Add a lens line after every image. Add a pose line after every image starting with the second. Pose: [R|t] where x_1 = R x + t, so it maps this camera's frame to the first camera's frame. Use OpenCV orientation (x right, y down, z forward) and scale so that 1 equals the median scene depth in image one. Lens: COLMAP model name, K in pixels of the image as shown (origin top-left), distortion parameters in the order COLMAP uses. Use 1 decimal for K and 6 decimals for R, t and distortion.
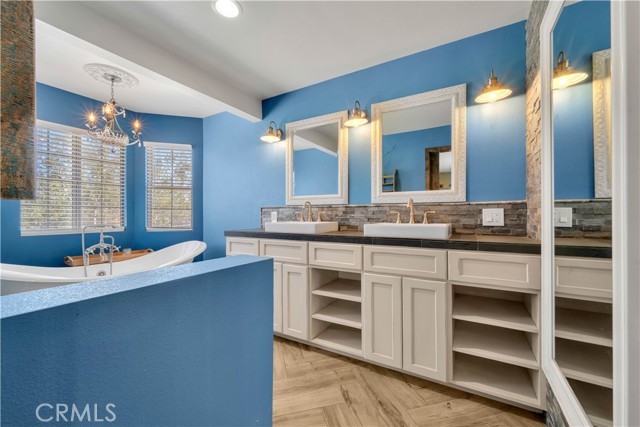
lens RADIAL K [[252.0, 0, 321.4], [0, 252.0, 212.4], [0, 0, 1]] dist [0.007593, 0.000051]
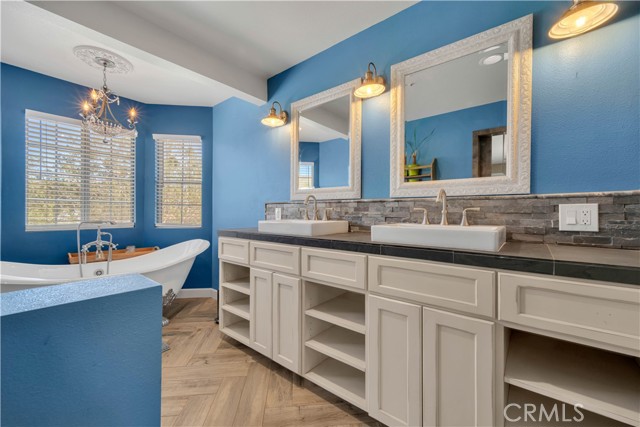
lens RADIAL K [[255.1, 0, 321.4], [0, 255.1, 211.0], [0, 0, 1]] dist [0.007798, 0.000047]
pose [[0.987567, 0.006986, -0.157043, 0.113371], [-0.006392, 0.999970, 0.004287, 0.003208], [0.157068, -0.003230, 0.987583, 0.206307]]
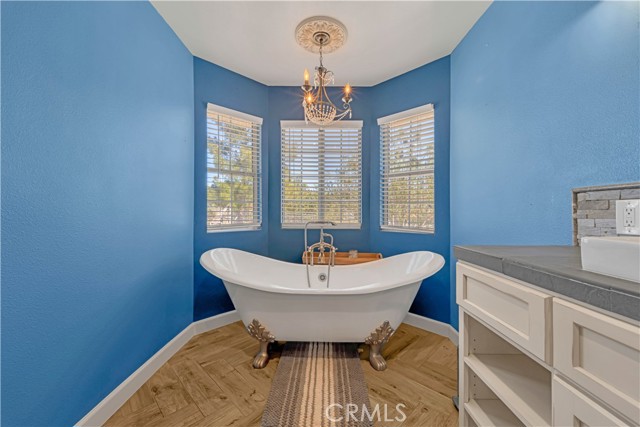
lens RADIAL K [[255.1, 0, 321.4], [0, 255.1, 211.0], [0, 0, 1]] dist [0.007798, 0.000047]
pose [[0.502180, 0.006479, -0.864739, -0.125921], [0.000165, 0.999971, 0.007589, 0.009751], [0.864763, -0.003954, 0.502165, 0.623183]]
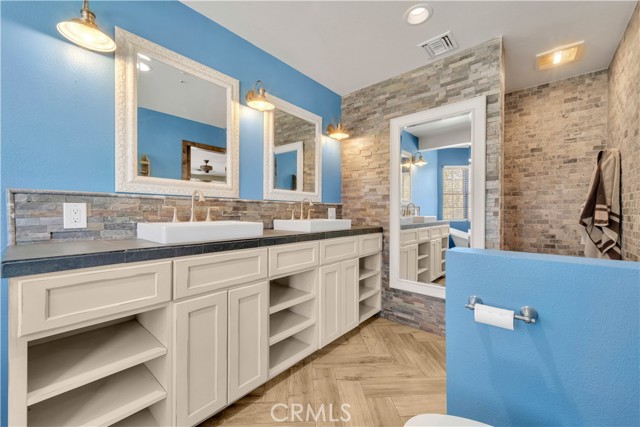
lens RADIAL K [[254.4, 0, 311.0], [0, 254.4, 213.4], [0, 0, 1]] dist [0.000128, -0.000018]
pose [[0.211277, 0.002755, 0.977422, -0.657179], [-0.006905, 0.999975, -0.001326, 0.015133], [-0.977402, -0.006469, 0.211291, 0.620961]]
